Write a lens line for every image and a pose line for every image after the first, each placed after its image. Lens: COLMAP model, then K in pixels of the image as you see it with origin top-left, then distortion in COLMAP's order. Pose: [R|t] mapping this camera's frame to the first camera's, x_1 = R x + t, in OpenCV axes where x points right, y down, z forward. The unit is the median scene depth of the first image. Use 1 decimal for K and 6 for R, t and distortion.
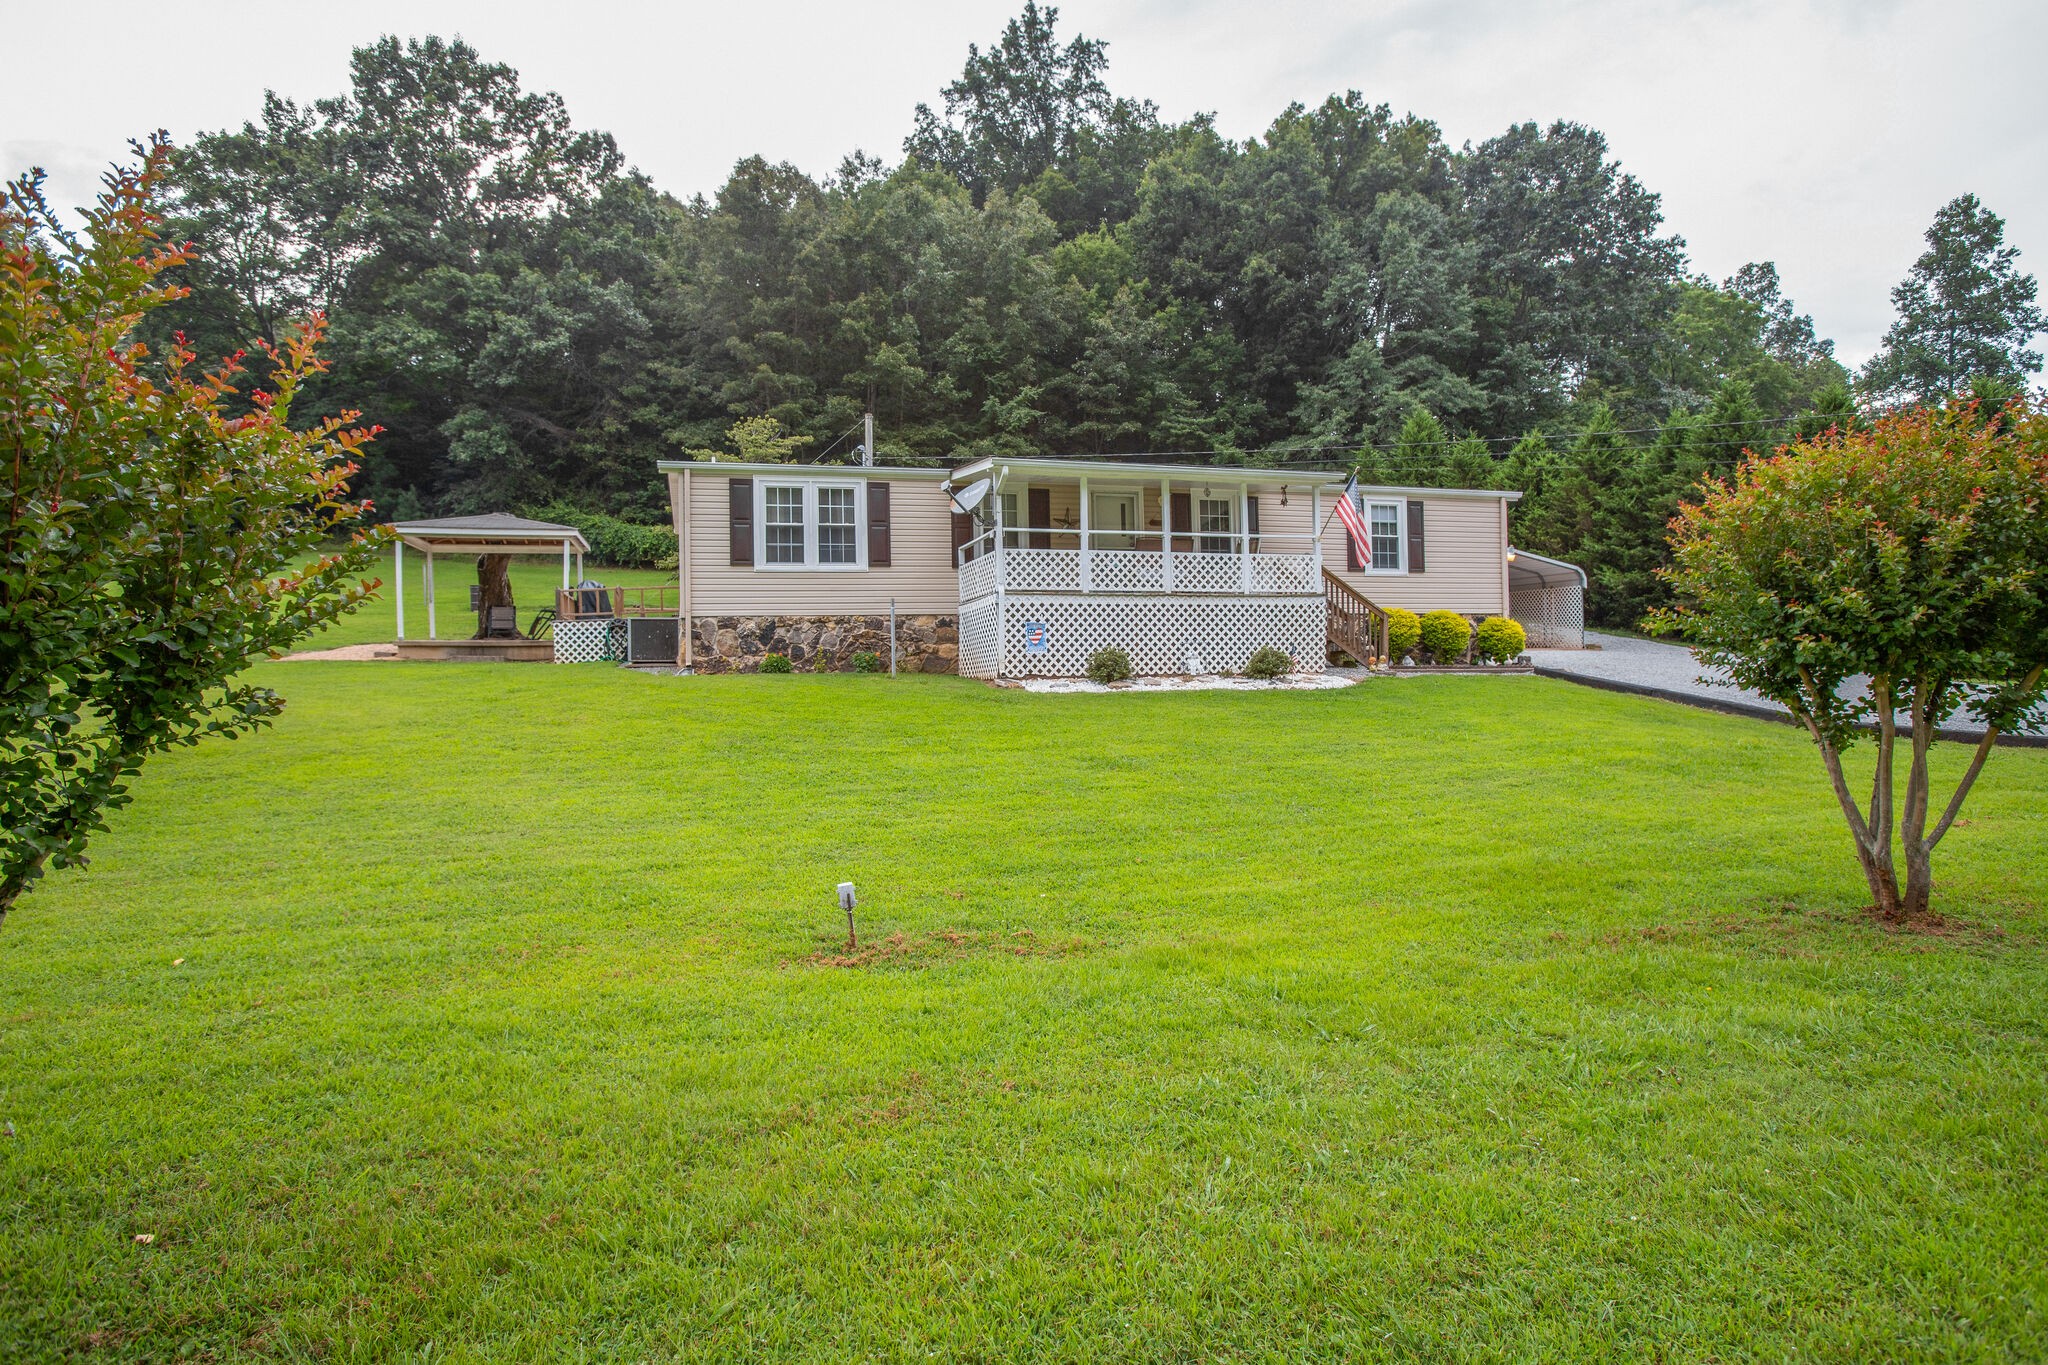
lens RADIAL K [[1033.4, 0, 1016.3], [0, 1033.4, 693.5], [0, 0, 1]] dist [-0.087938, 0.050506]
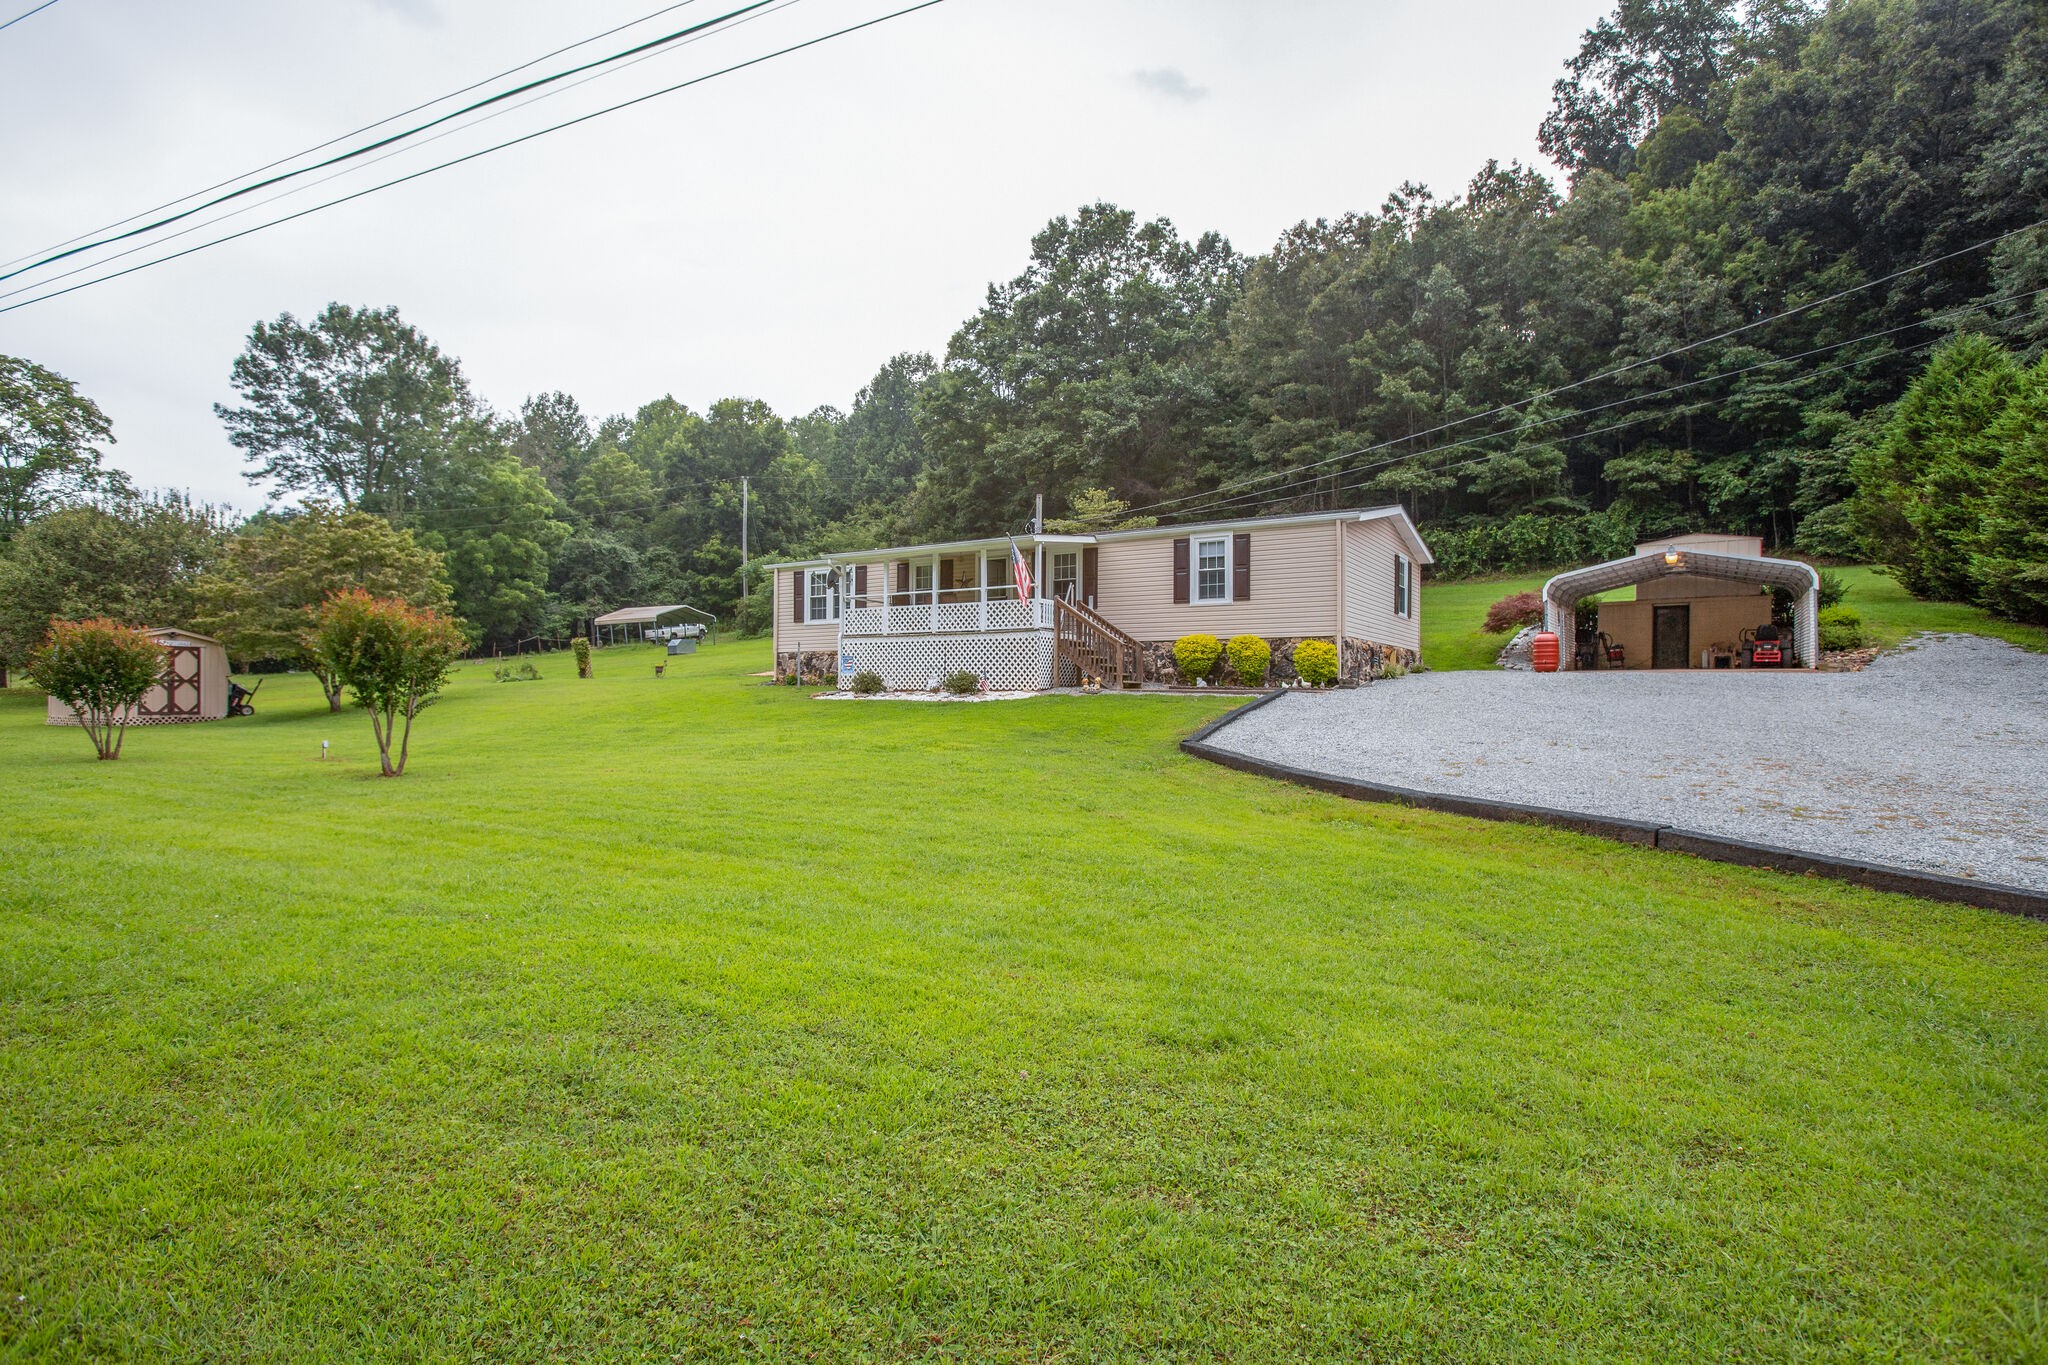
lens RADIAL K [[1040.0, 0, 1068.4], [0, 1040.0, 719.5], [0, 0, 1]] dist [-0.071483, 0.040555]
pose [[0.689943, 0.036783, -0.722929, 0.424740], [-0.029127, 0.999310, 0.023048, -0.005173], [0.723278, 0.005155, 0.690538, 0.044527]]
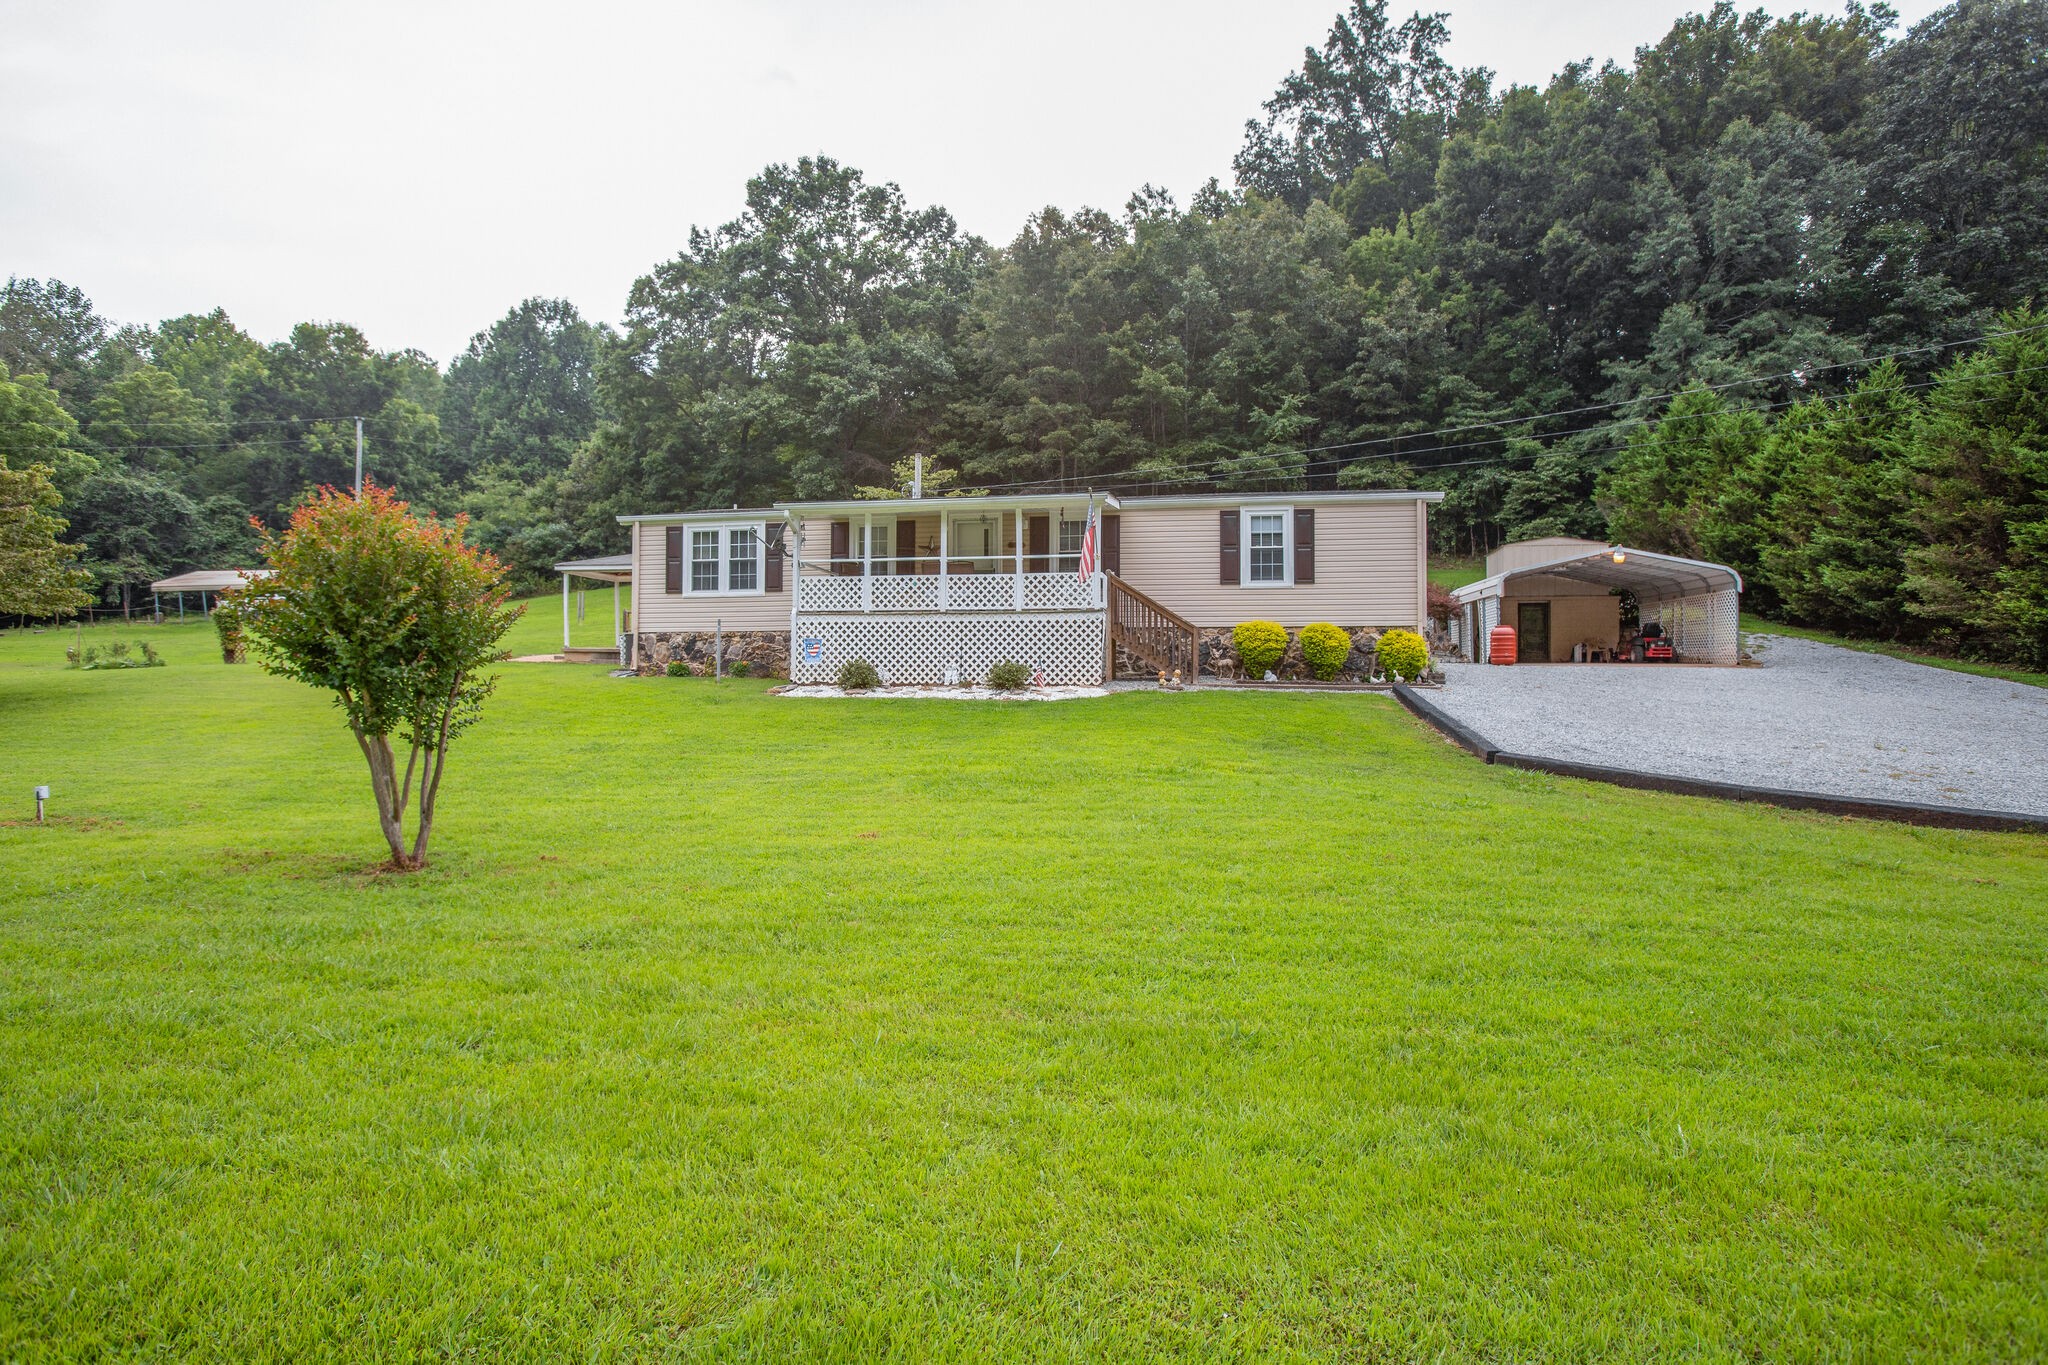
lens RADIAL K [[1021.7, 0, 1039.5], [0, 1021.7, 687.3], [0, 0, 1]] dist [-0.074870, 0.038154]
pose [[0.903390, 0.023195, -0.428192, 0.231051], [-0.027890, 0.999600, -0.004695, -0.004083], [0.427912, 0.016183, 0.903675, 0.013390]]
